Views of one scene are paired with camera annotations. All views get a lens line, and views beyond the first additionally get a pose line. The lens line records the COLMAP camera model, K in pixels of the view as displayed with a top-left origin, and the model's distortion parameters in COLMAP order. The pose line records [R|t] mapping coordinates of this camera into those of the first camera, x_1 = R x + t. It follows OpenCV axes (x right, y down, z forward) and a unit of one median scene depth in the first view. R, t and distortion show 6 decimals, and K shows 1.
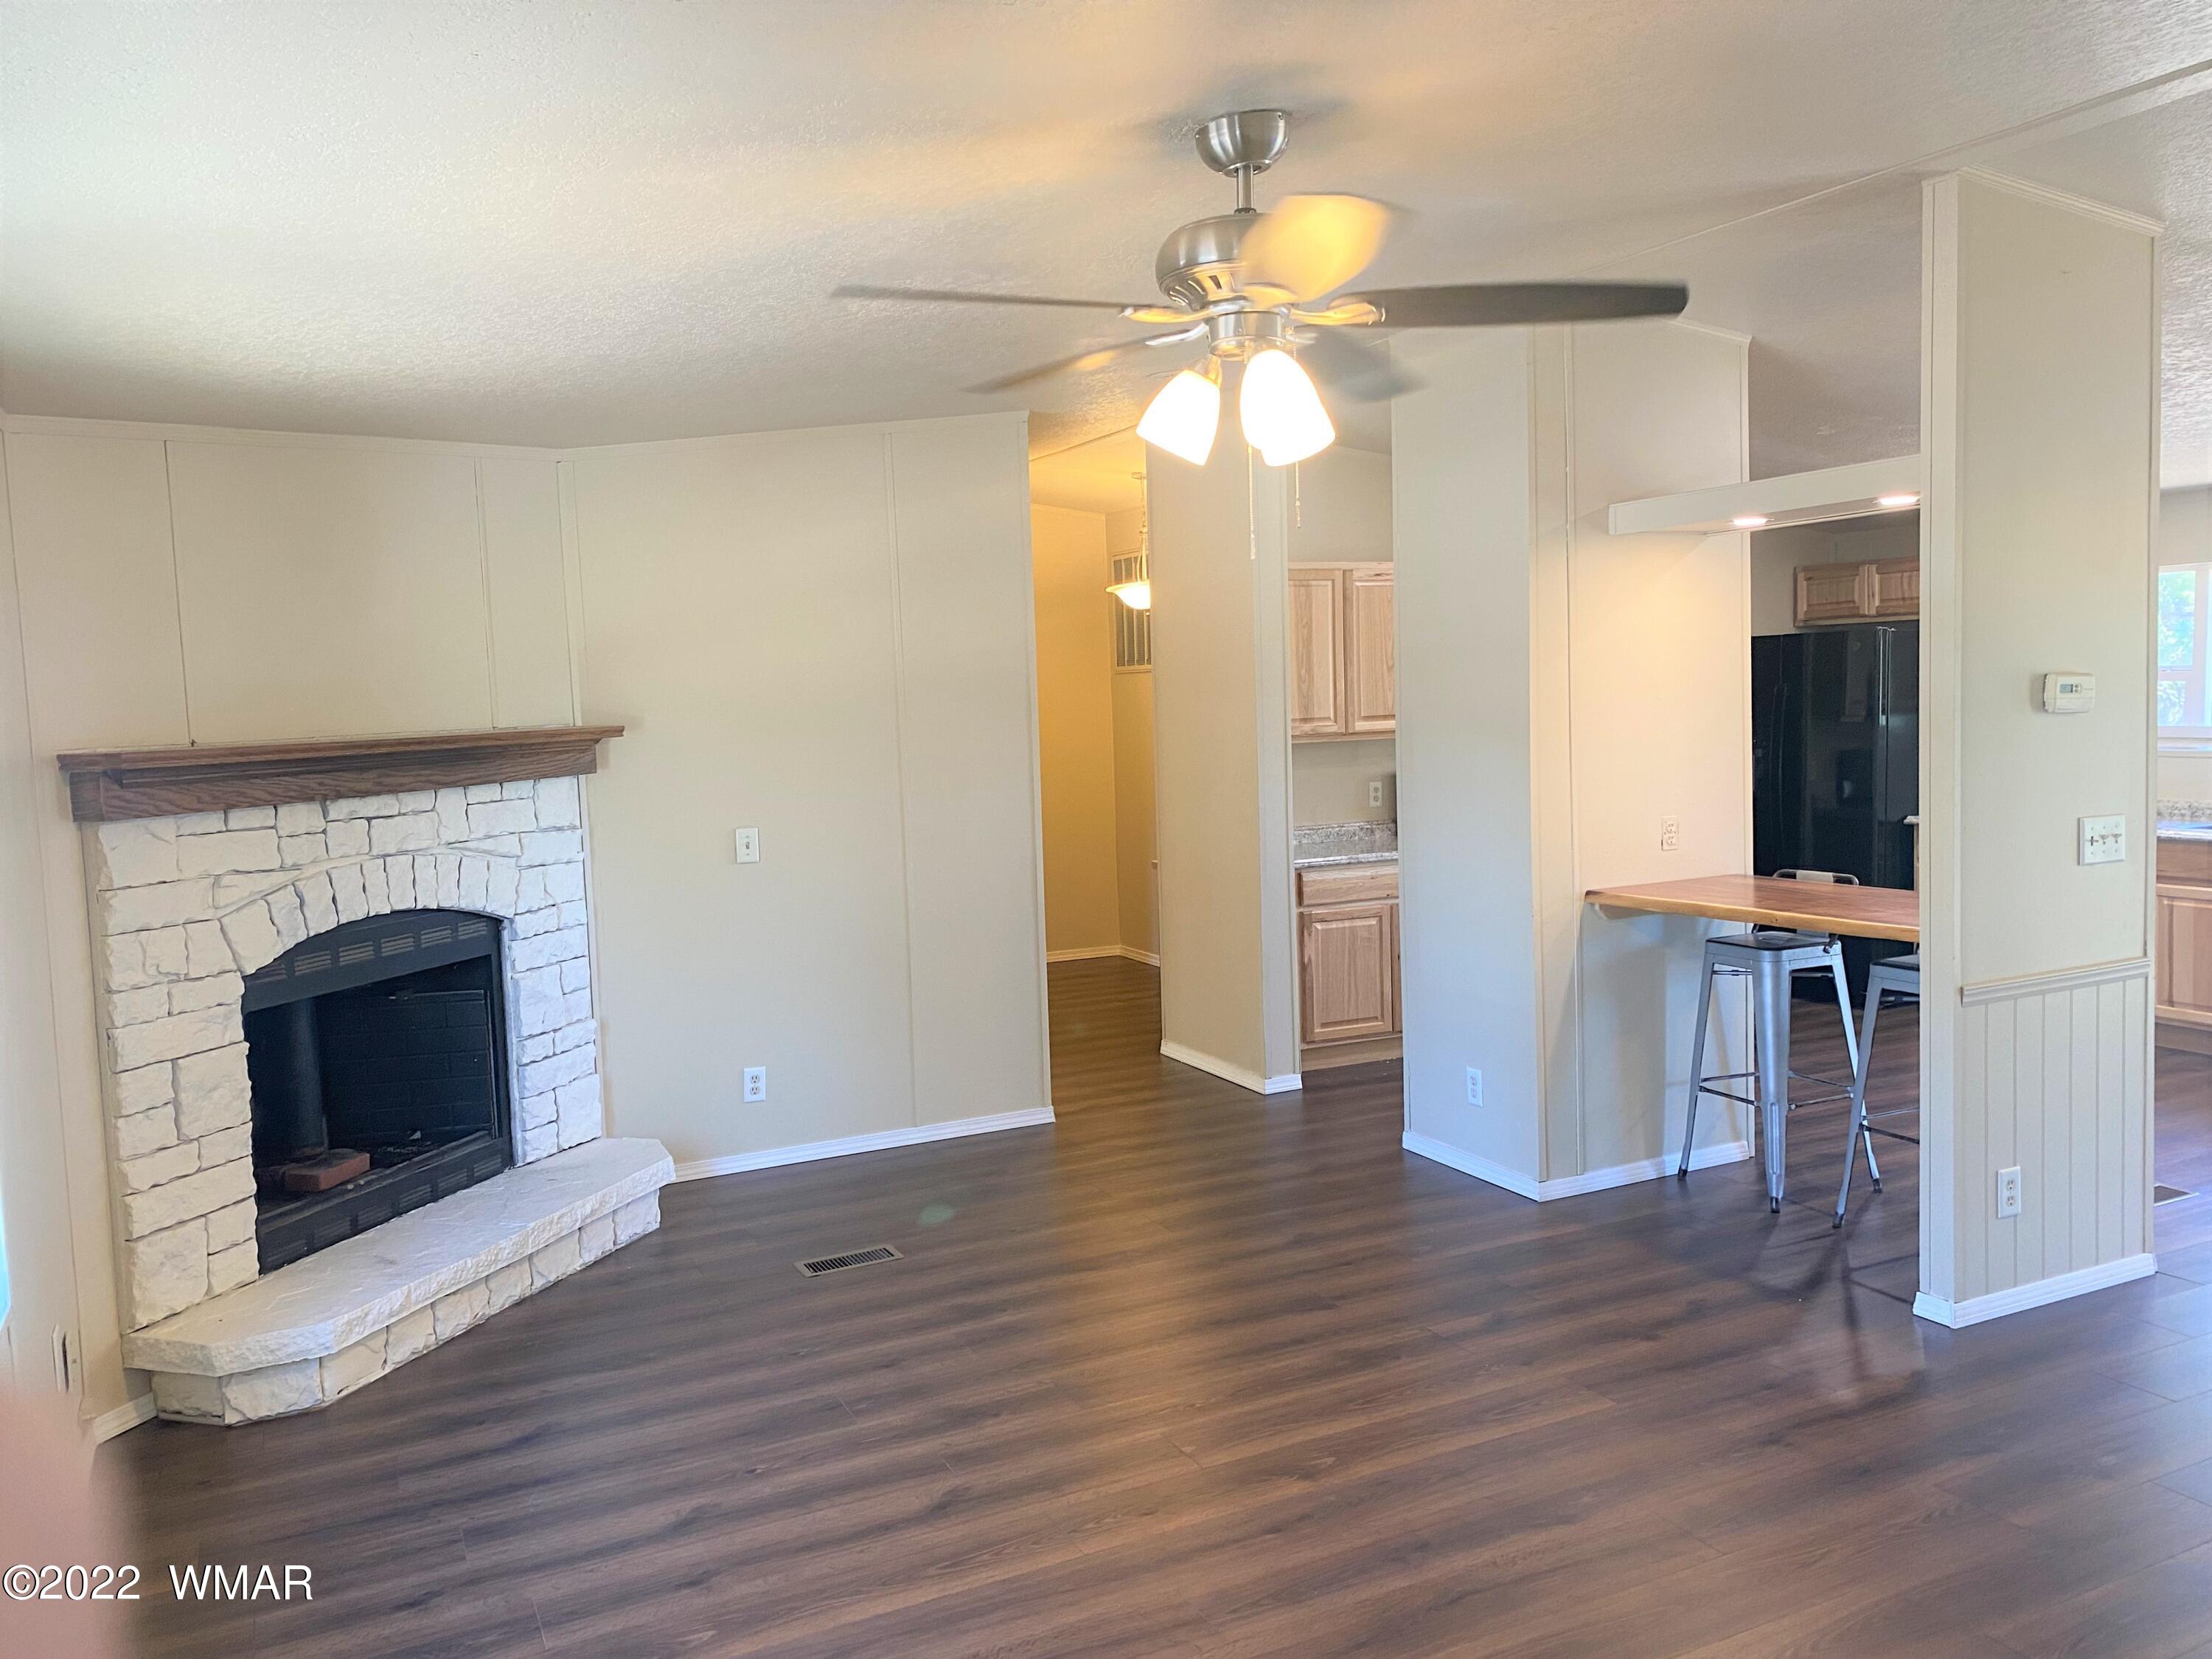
lens RADIAL K [[1693.5, 0, 1111.3], [0, 1693.5, 812.3], [0, 0, 1]] dist [0.056806, -0.054516]
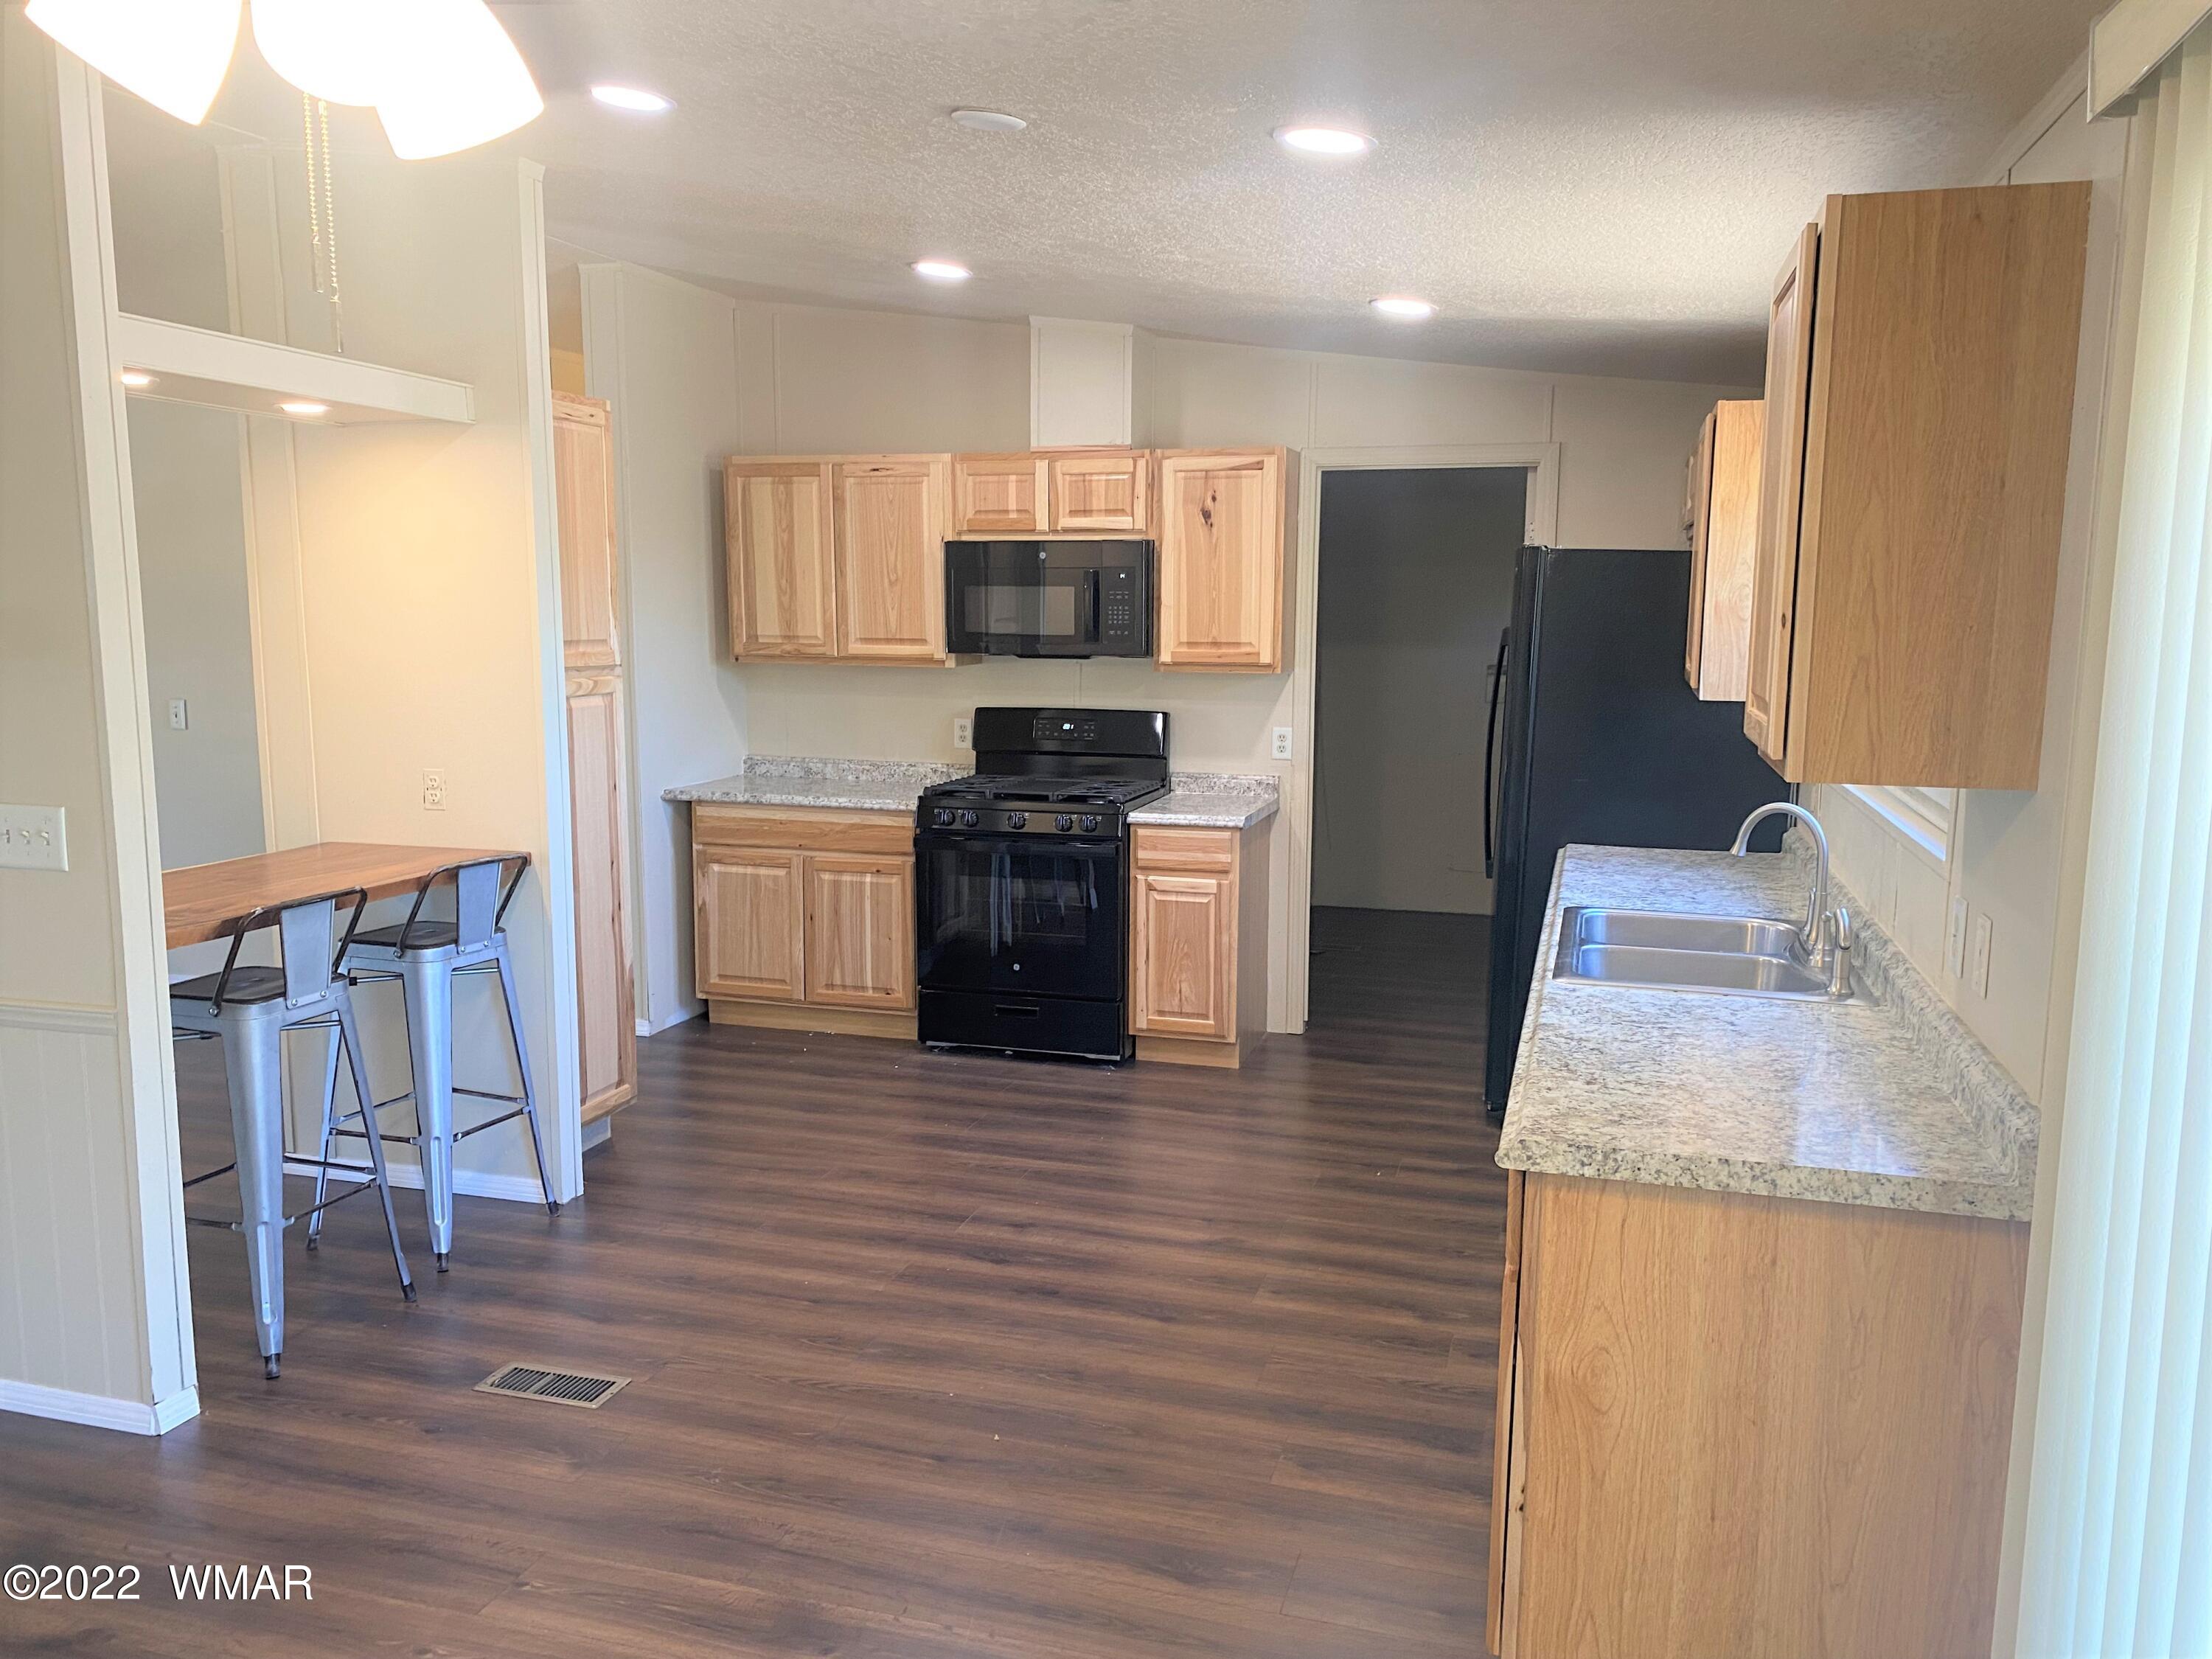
lens RADIAL K [[1693.5, 0, 1100.1], [0, 1693.5, 829.6], [0, 0, 1]] dist [0.056806, -0.054516]
pose [[0.733473, 0.130234, -0.667126, 1.107504], [-0.082660, 0.991279, 0.102633, -0.078856], [0.674674, -0.020134, 0.737841, 0.601192]]
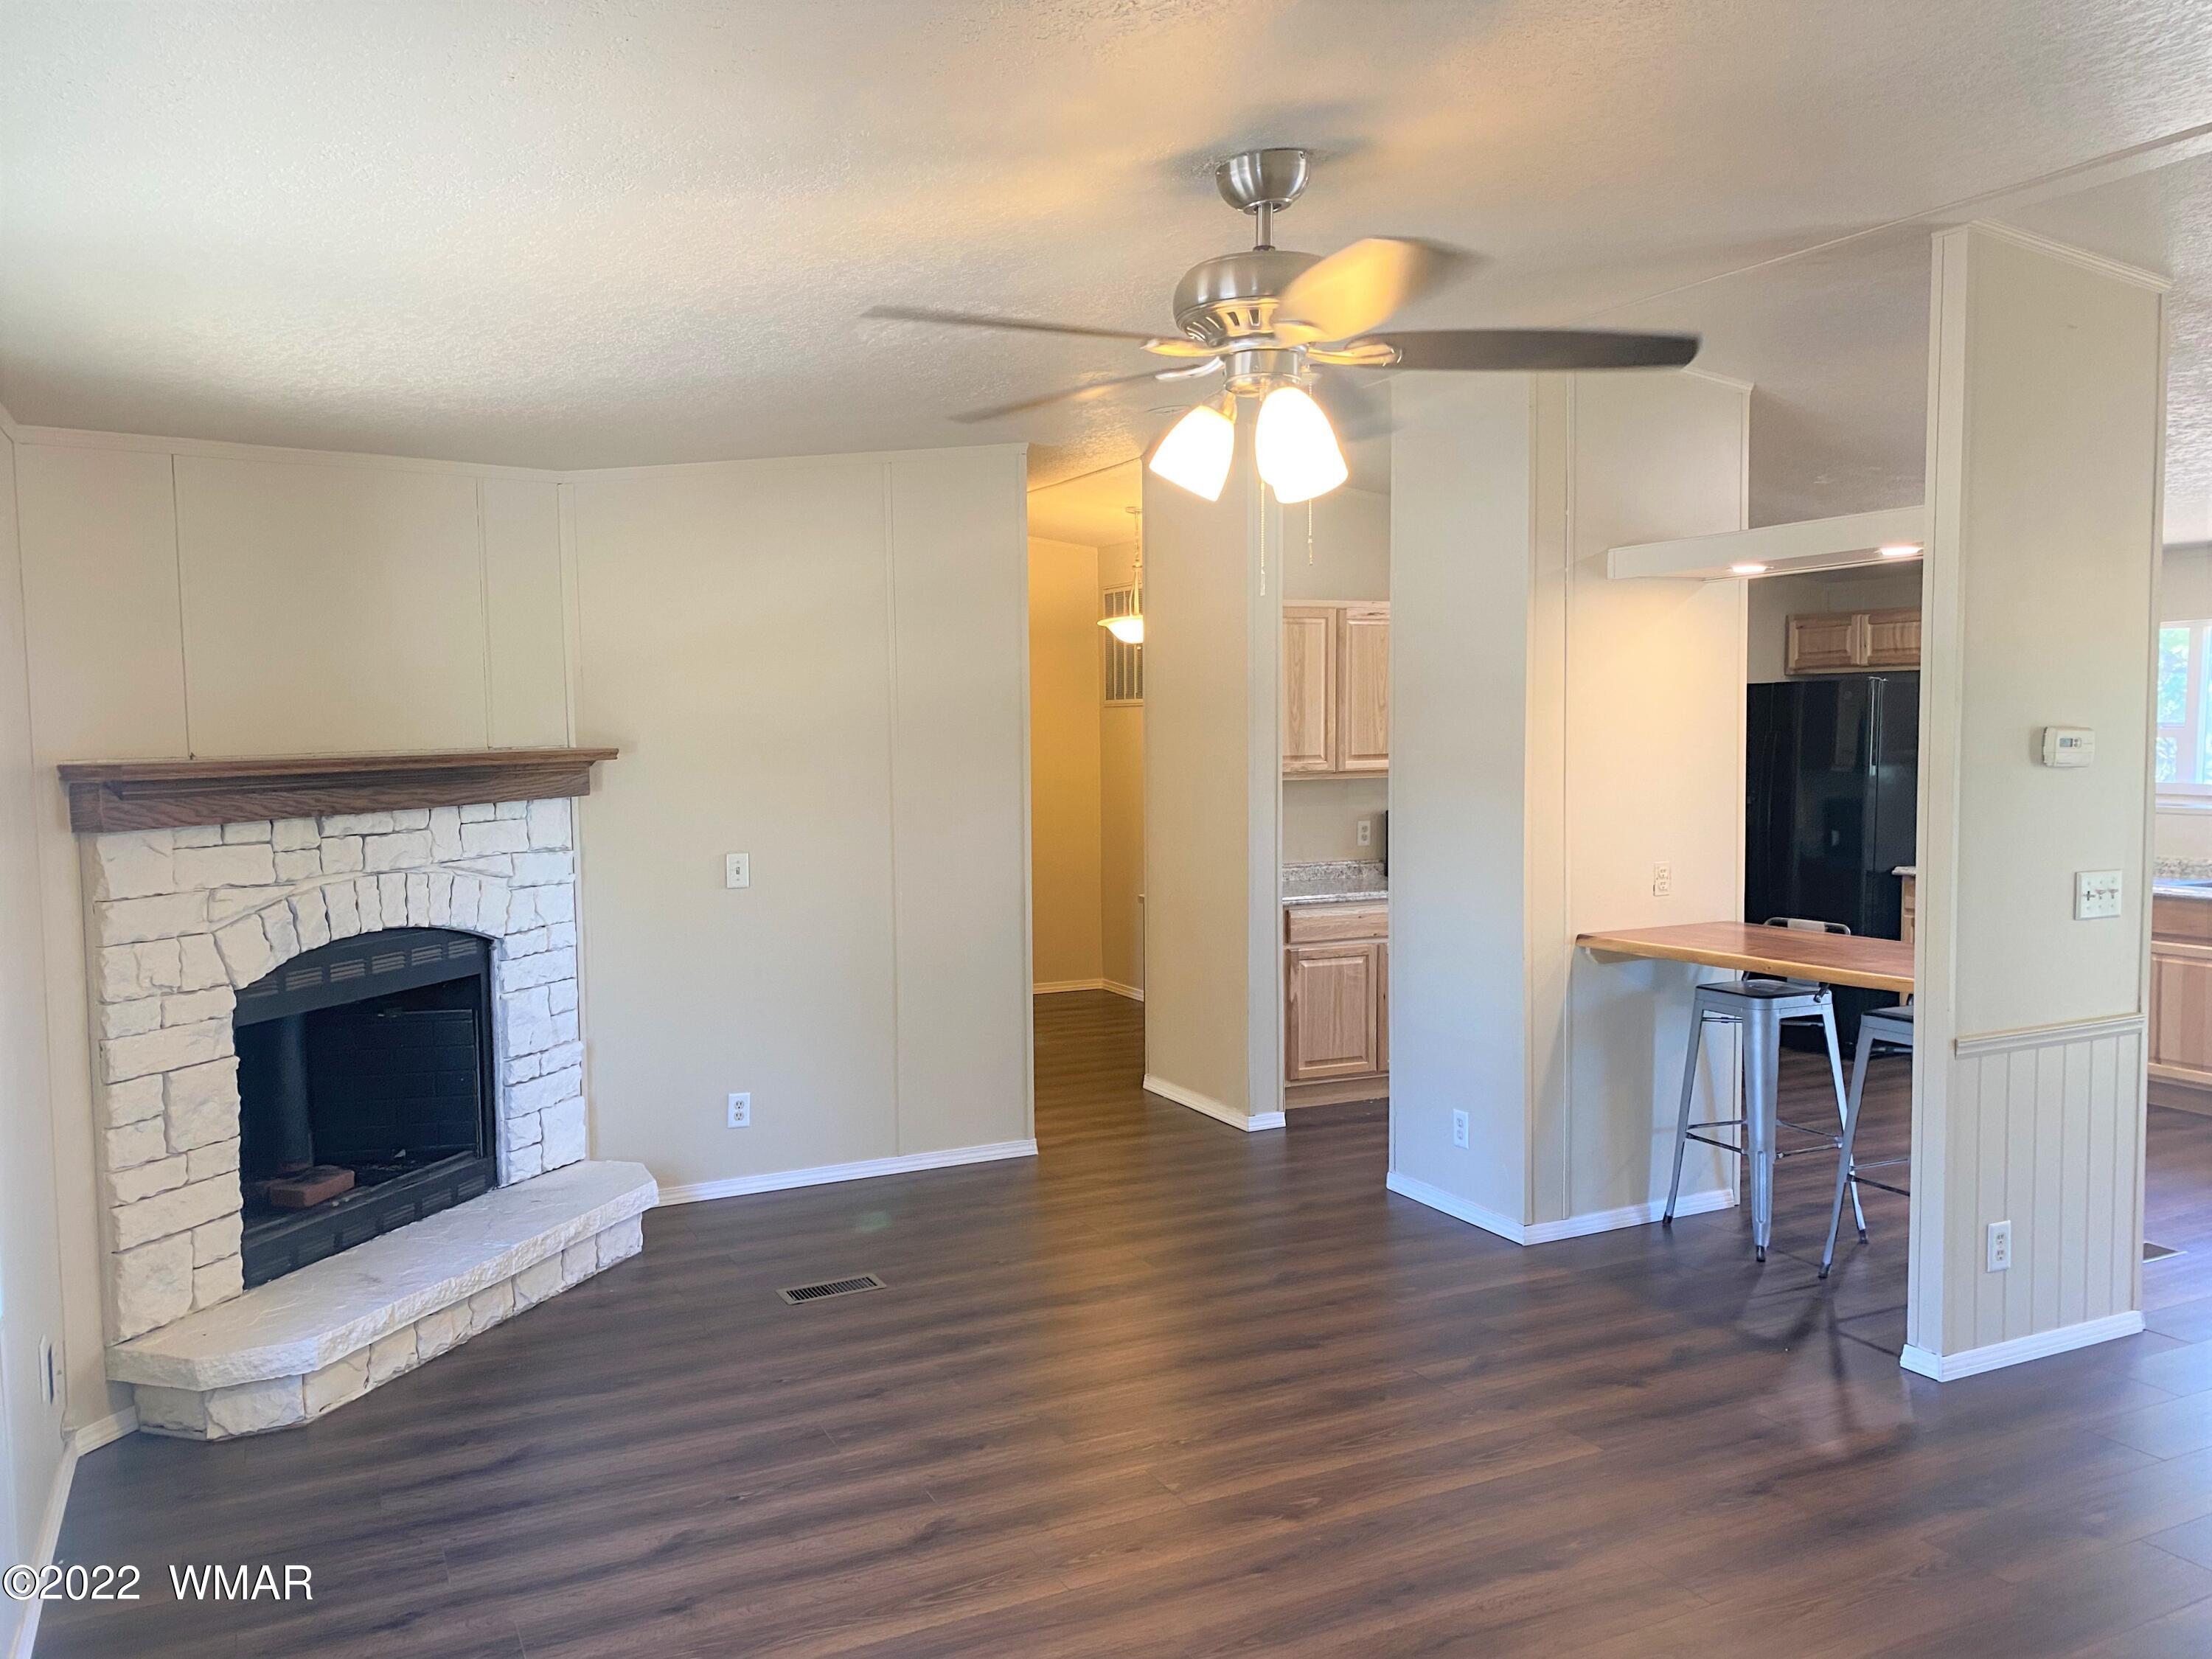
lens RADIAL K [[1693.5, 0, 1084.8], [0, 1693.5, 832.5], [0, 0, 1]] dist [0.056806, -0.054516]
pose [[0.999762, 0.021743, -0.001875, -0.009442], [-0.021757, 0.999732, -0.007966, 0.000589], [0.001701, 0.008005, 0.999967, -0.000005]]
